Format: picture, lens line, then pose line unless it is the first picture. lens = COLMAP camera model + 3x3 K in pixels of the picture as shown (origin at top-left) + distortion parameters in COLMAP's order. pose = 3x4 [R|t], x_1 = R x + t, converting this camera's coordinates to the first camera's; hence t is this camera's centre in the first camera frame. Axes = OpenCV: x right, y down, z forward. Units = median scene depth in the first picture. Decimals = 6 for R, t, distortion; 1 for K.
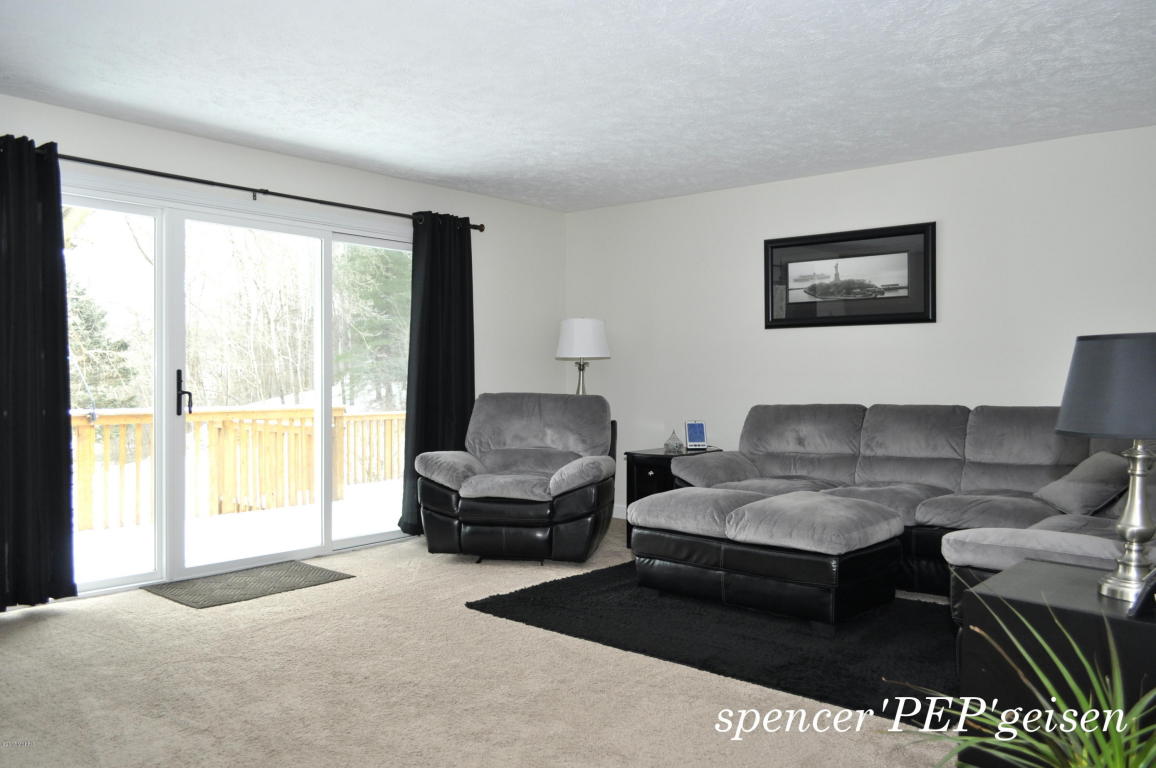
lens RADIAL K [[896.8, 0, 583.1], [0, 896.8, 380.9], [0, 0, 1]] dist [-0.013486, 0.005867]
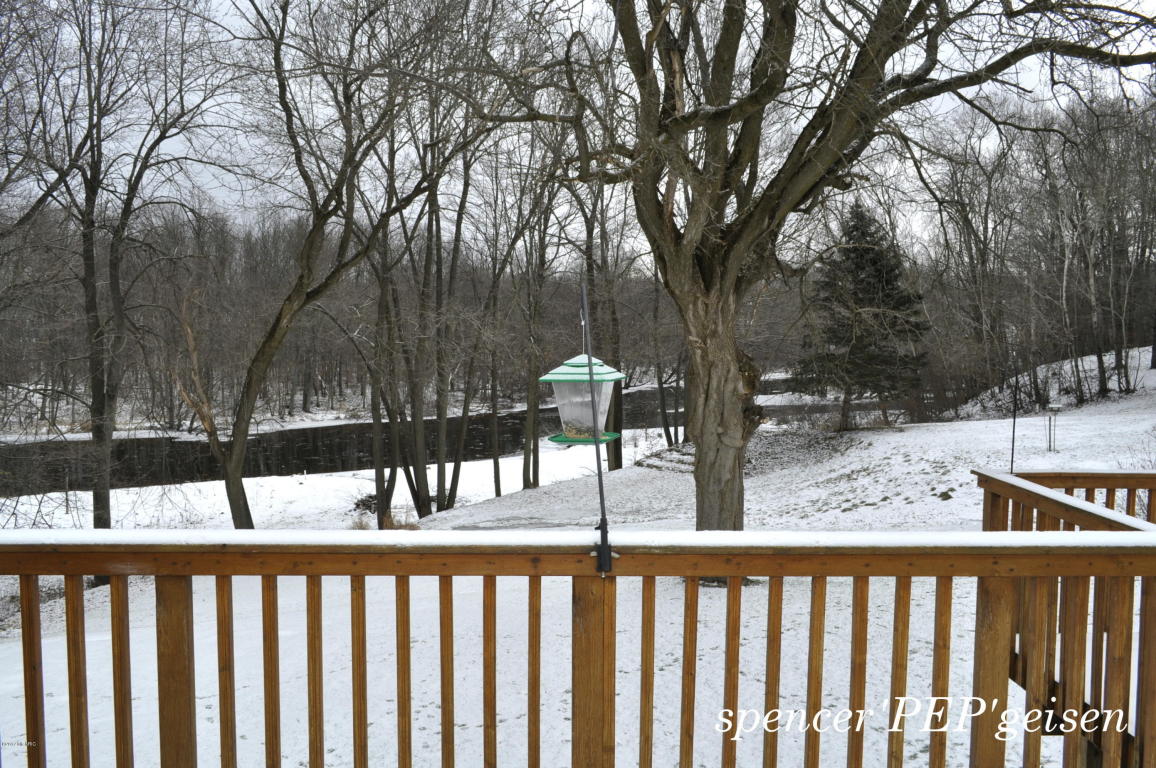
lens RADIAL K [[896.8, 0, 576.3], [0, 896.8, 386.3], [0, 0, 1]] dist [-0.013486, 0.005867]
pose [[0.659312, 0.061200, -0.749374, -0.334915], [-0.013120, 0.997466, 0.069918, -0.062600], [0.751755, -0.036266, 0.658445, 0.879010]]
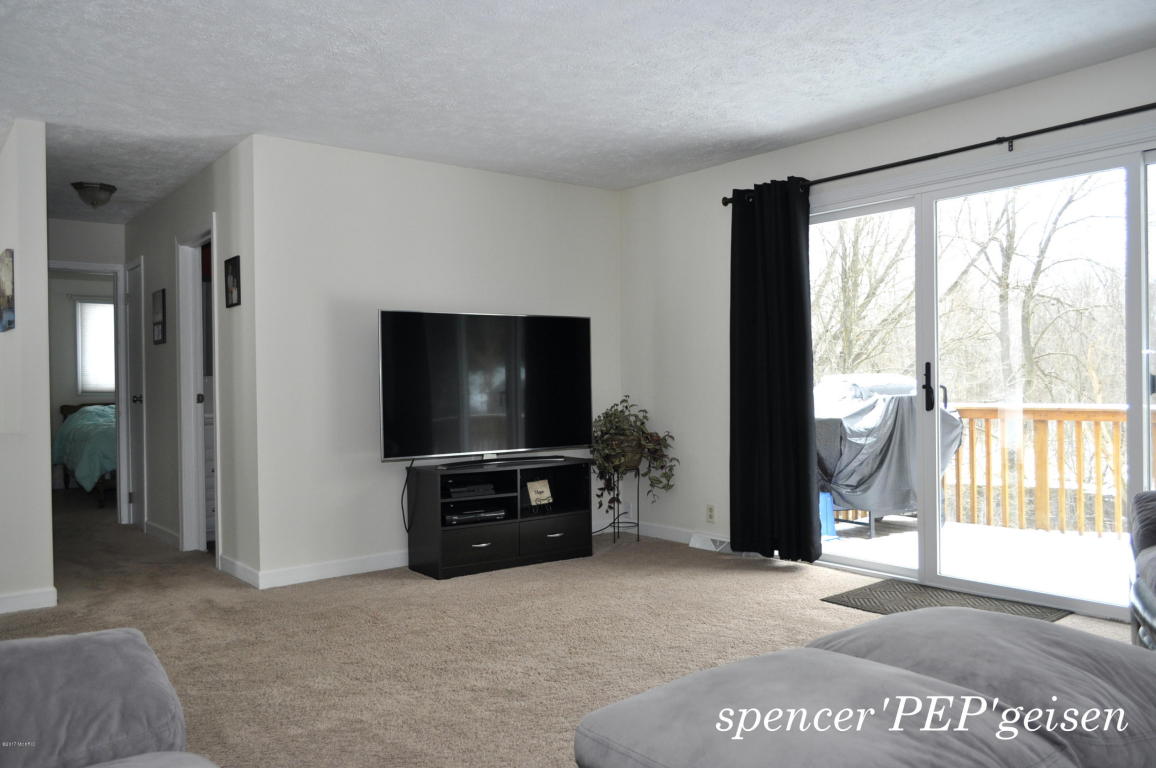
lens RADIAL K [[896.8, 0, 580.7], [0, 896.8, 384.4], [0, 0, 1]] dist [-0.013486, 0.005867]
pose [[-0.217193, 0.007344, -0.976101, 0.450244], [0.013088, 0.999904, 0.004611, 0.001070], [0.976041, -0.011773, -0.217269, 0.693736]]
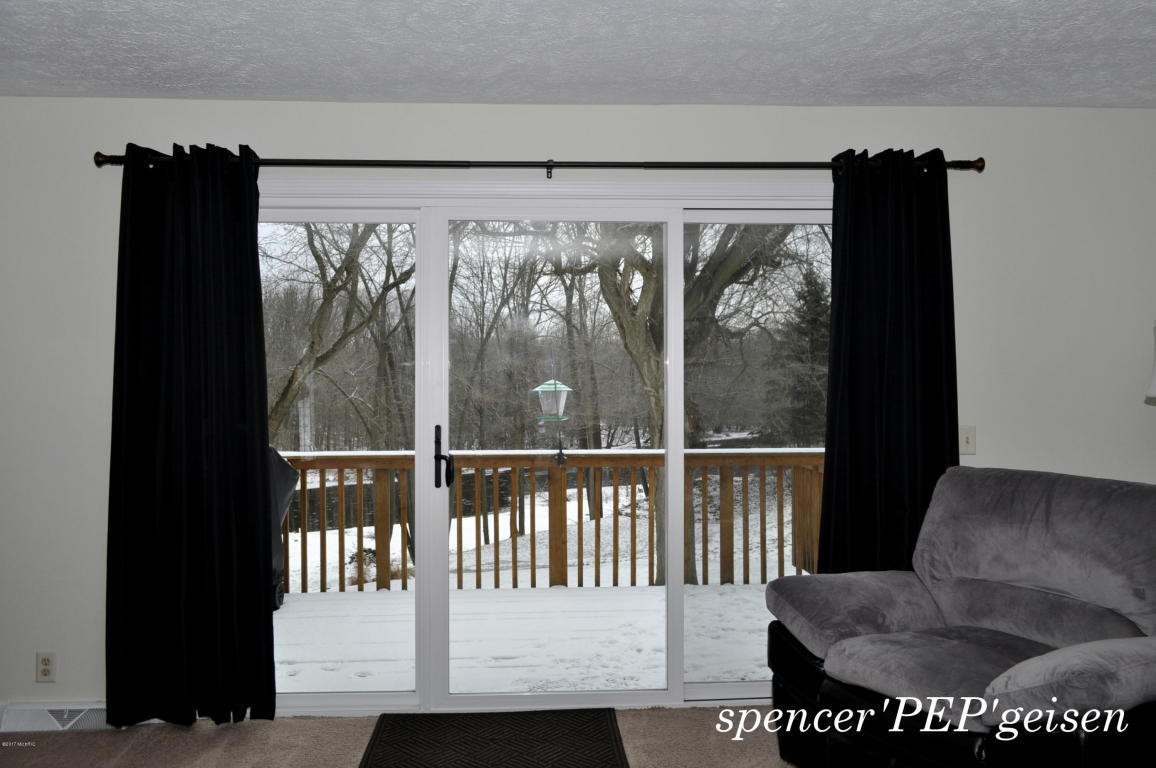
lens RADIAL K [[896.8, 0, 578.8], [0, 896.8, 383.4], [0, 0, 1]] dist [-0.013486, 0.005867]
pose [[0.675448, -0.003228, -0.737400, 0.139469], [0.001641, 0.999995, -0.002875, -0.036673], [0.737405, 0.000732, 0.675450, 0.480653]]
